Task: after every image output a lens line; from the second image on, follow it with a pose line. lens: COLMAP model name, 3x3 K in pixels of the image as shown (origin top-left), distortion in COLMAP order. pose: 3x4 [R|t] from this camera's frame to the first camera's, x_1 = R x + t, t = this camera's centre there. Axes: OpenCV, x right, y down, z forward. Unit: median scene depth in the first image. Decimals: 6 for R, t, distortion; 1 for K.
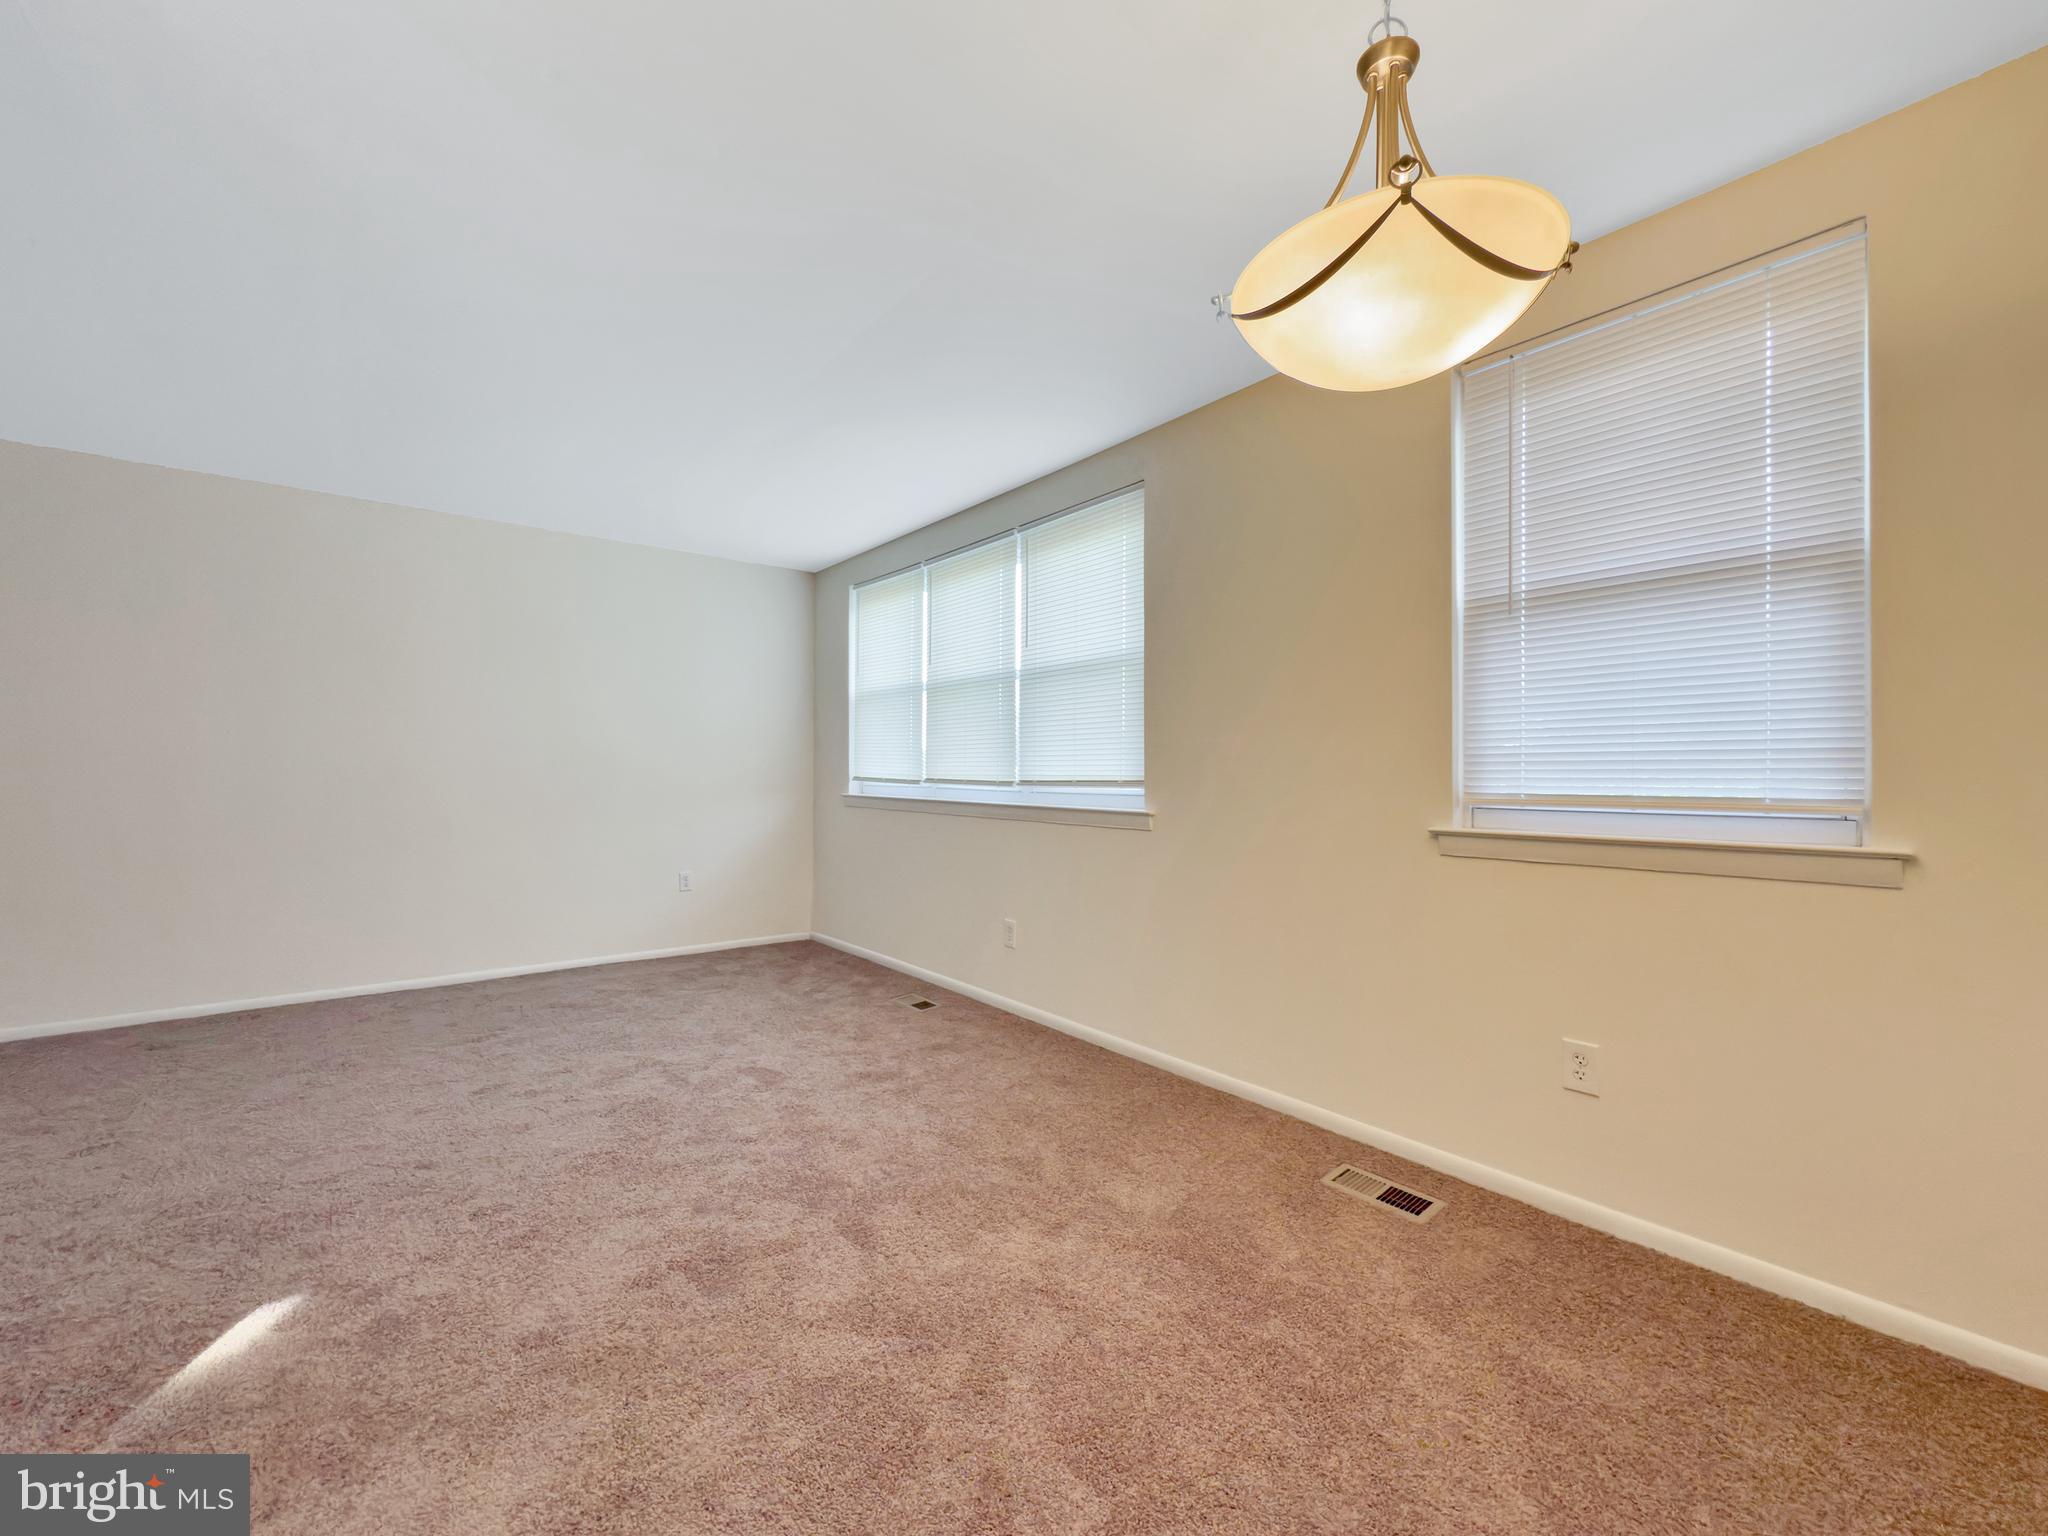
lens RADIAL K [[844.3, 0, 1024.0], [0, 844.3, 768.0], [0, 0, 1]] dist [0.017335, 0.000044]
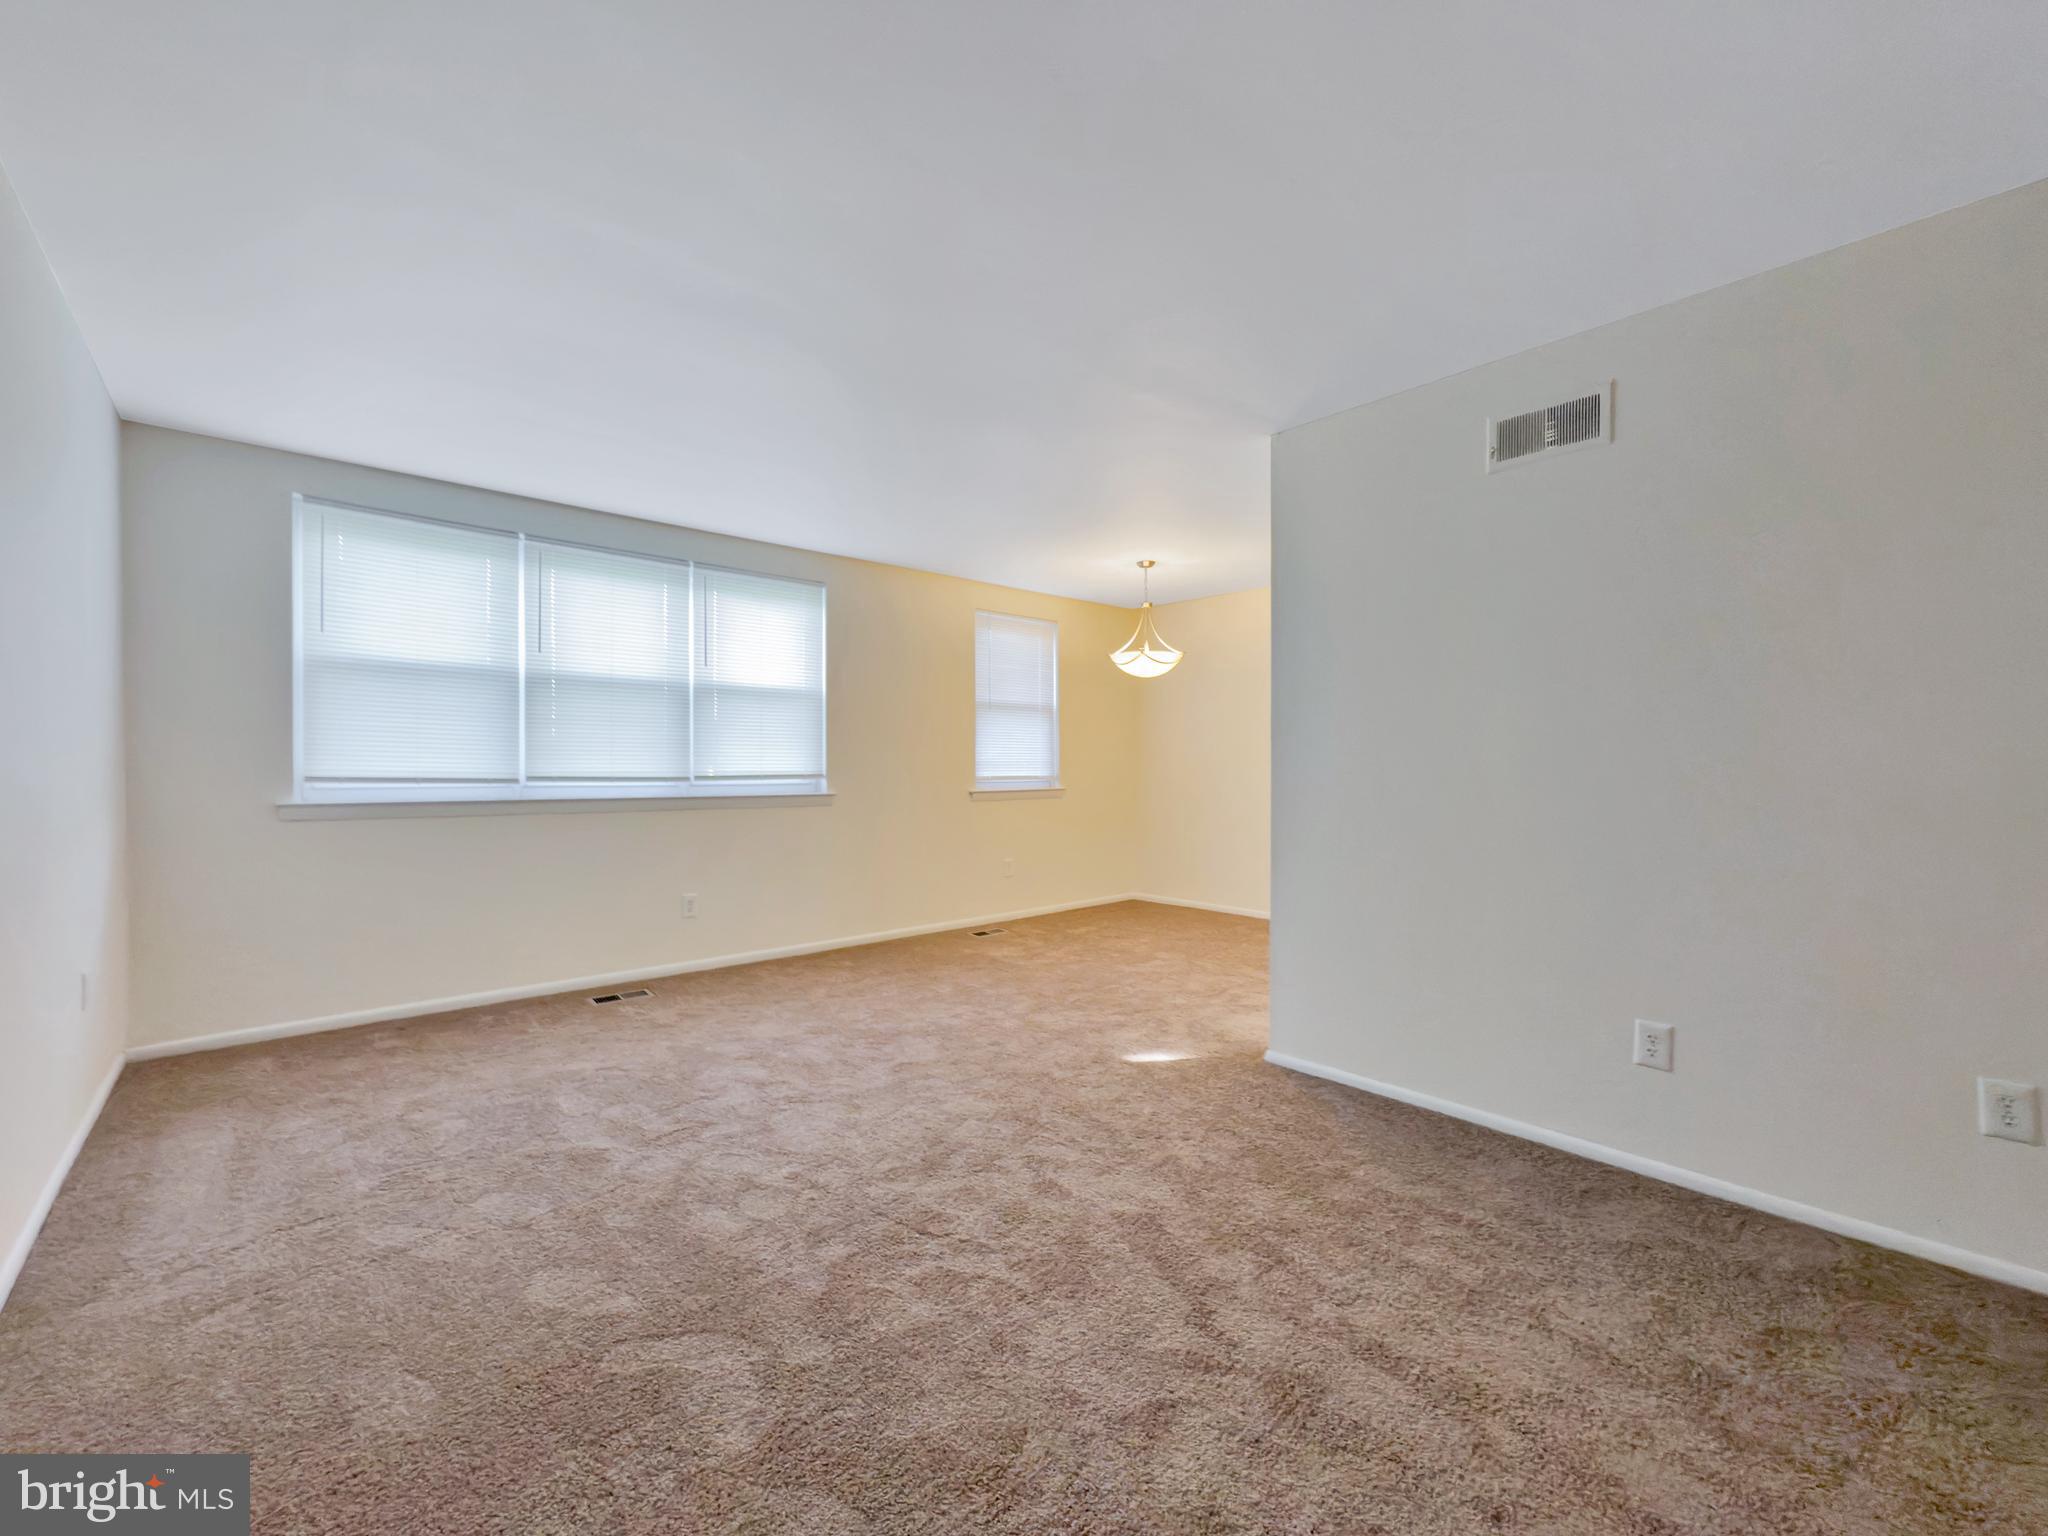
lens RADIAL K [[838.0, 0, 1017.4], [0, 838.0, 774.4], [0, 0, 1]] dist [0.001751, 0.000291]
pose [[-0.055381, -0.014349, 0.998362, -1.210024], [-0.008260, 0.999869, 0.013912, -0.007580], [-0.998431, -0.007476, -0.055492, 0.610561]]
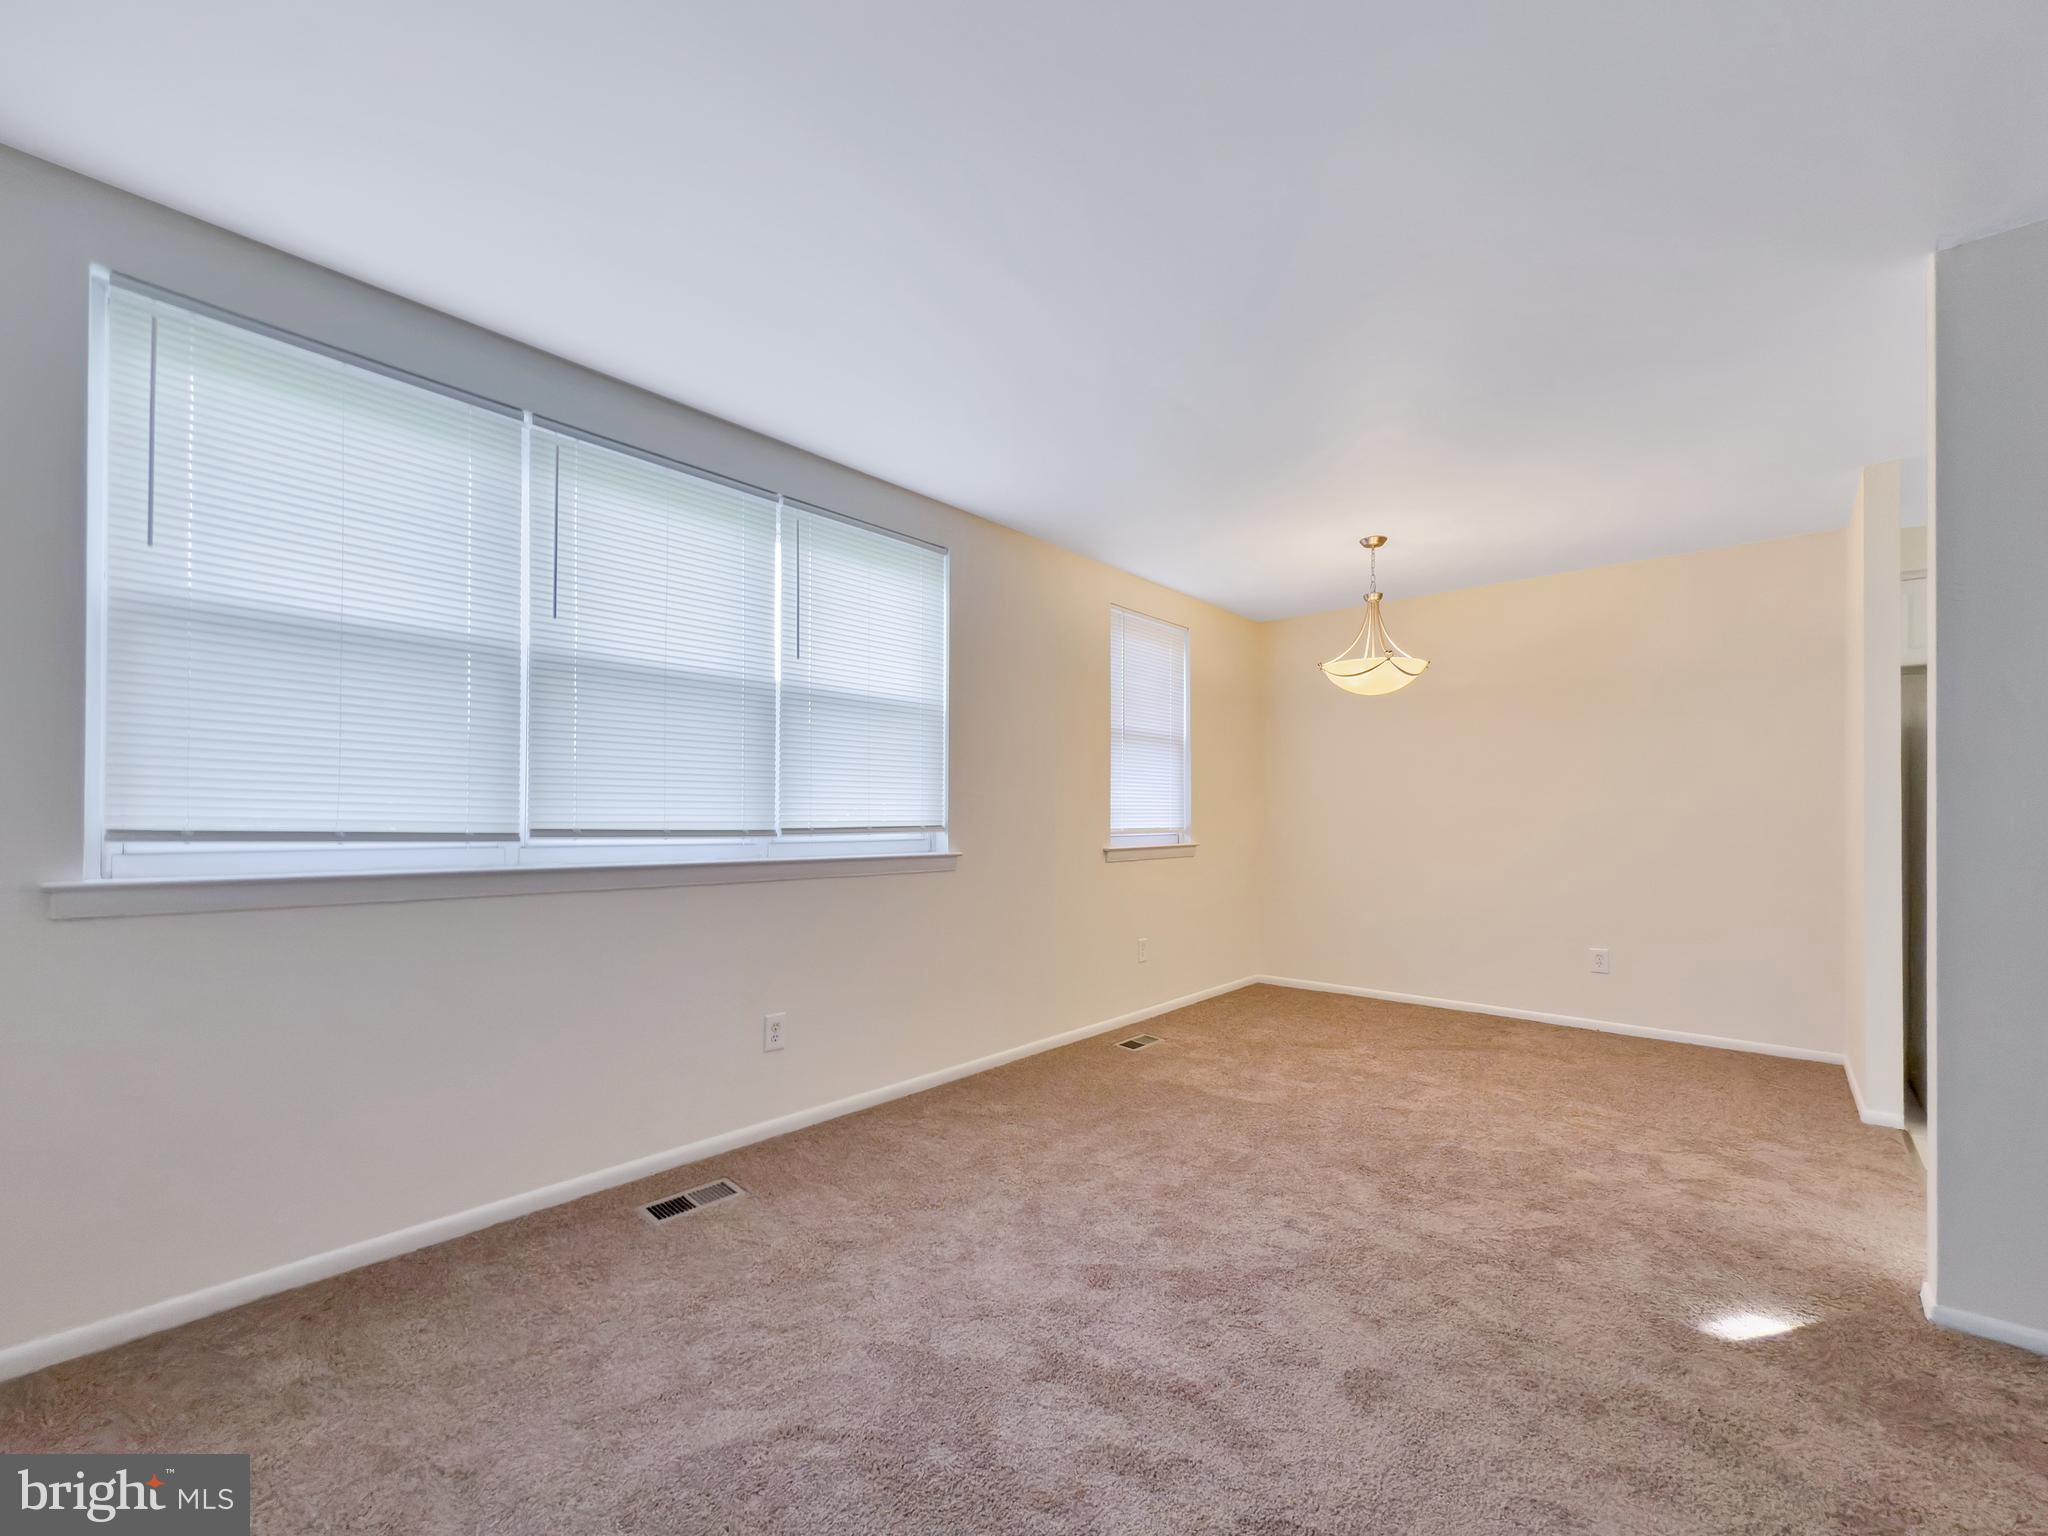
lens RADIAL K [[850.5, 0, 1006.9], [0, 850.5, 815.8], [0, 0, 1]] dist [0.000988, 0.000246]
pose [[-0.161508, -0.003067, 0.986867, -0.798106], [-0.011302, 0.999935, 0.001258, -0.000002], [-0.986807, -0.010951, -0.161532, 0.921883]]
